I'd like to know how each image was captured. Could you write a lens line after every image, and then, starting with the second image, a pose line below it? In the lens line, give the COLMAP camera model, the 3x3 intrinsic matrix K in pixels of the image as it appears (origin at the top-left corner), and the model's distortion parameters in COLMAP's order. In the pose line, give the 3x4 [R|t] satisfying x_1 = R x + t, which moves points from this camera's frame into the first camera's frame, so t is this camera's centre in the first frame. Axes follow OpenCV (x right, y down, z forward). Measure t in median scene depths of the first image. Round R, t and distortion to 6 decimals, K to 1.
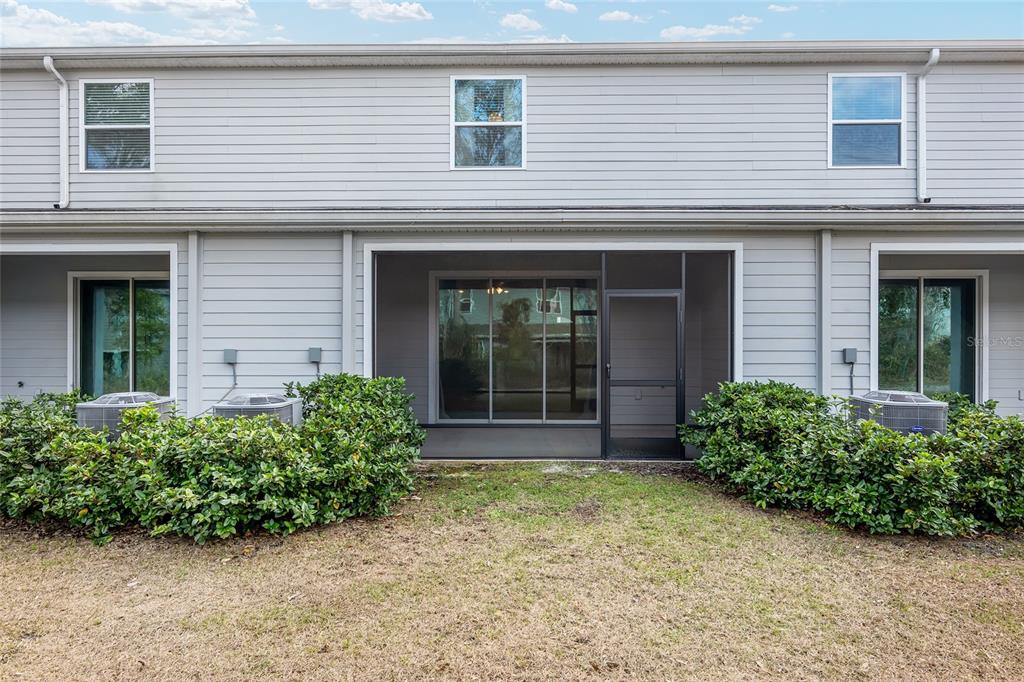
lens RADIAL K [[593.1, 0, 515.5], [0, 593.1, 340.6], [0, 0, 1]] dist [-0.004816, 0.001967]
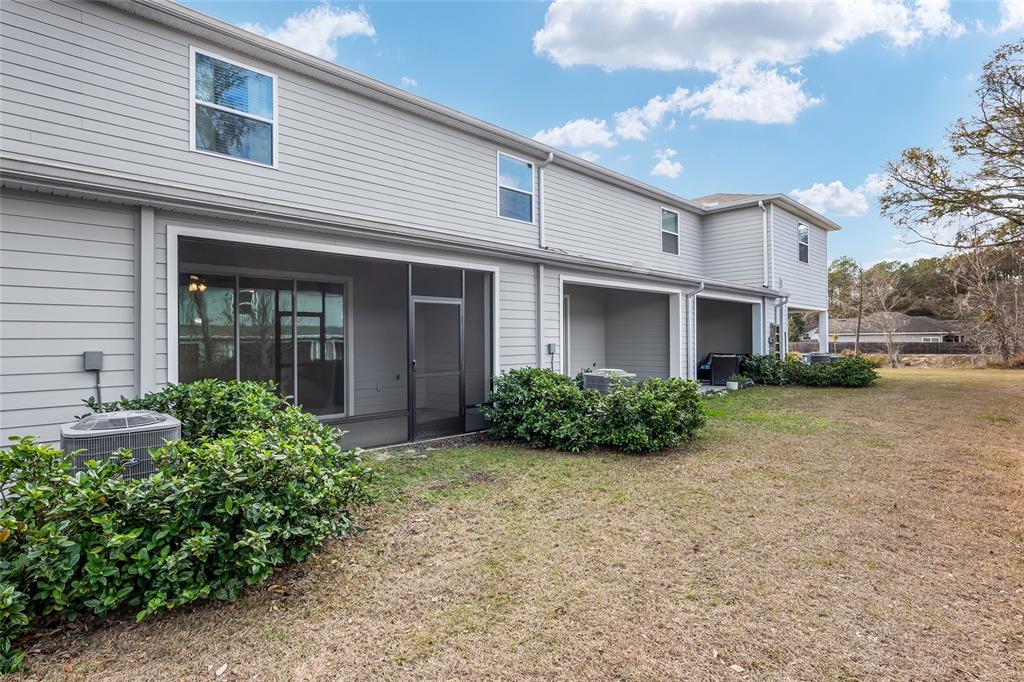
lens RADIAL K [[515.8, 0, 510.2], [0, 515.8, 335.2], [0, 0, 1]] dist [0.002685, -0.000143]
pose [[0.705368, -0.000429, 0.708841, -0.350087], [0.008628, 0.999931, -0.007981, 0.001082], [-0.708789, 0.011745, 0.705323, 0.120966]]
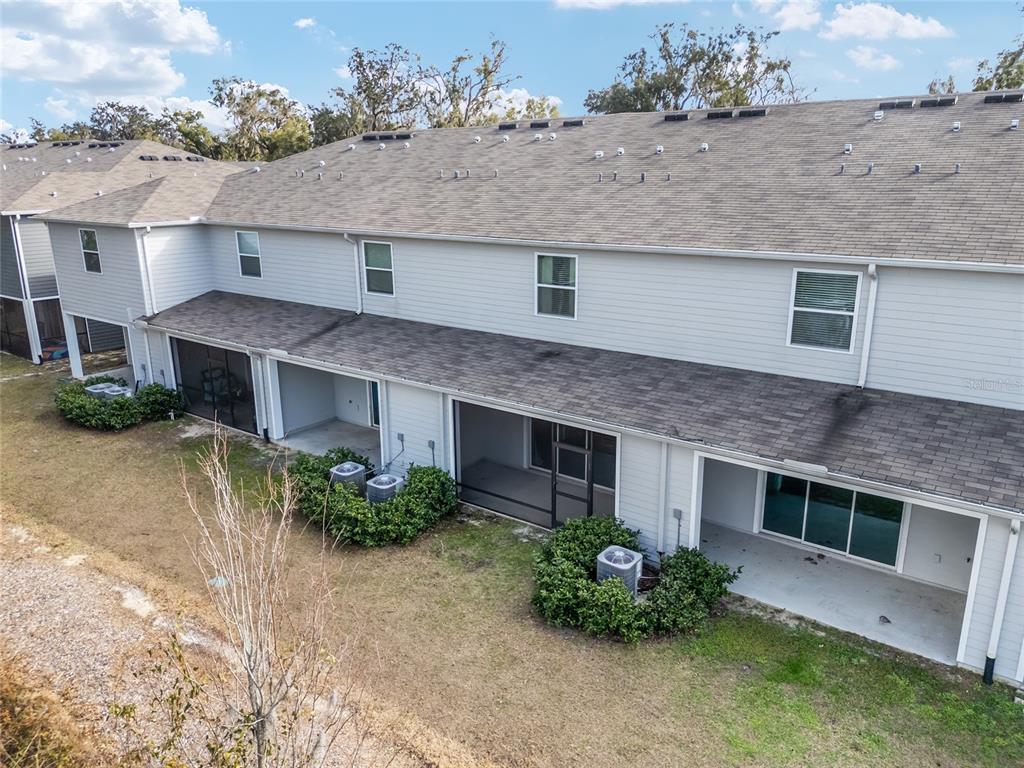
lens RADIAL K [[726.6, 0, 509.7], [0, 726.6, 386.7], [0, 0, 1]] dist [-0.001668, -0.002836]
pose [[0.811725, 0.149315, -0.564631, 1.001604], [0.004551, 0.965121, 0.261766, -0.656117], [0.584023, -0.215051, 0.782733, -0.580044]]
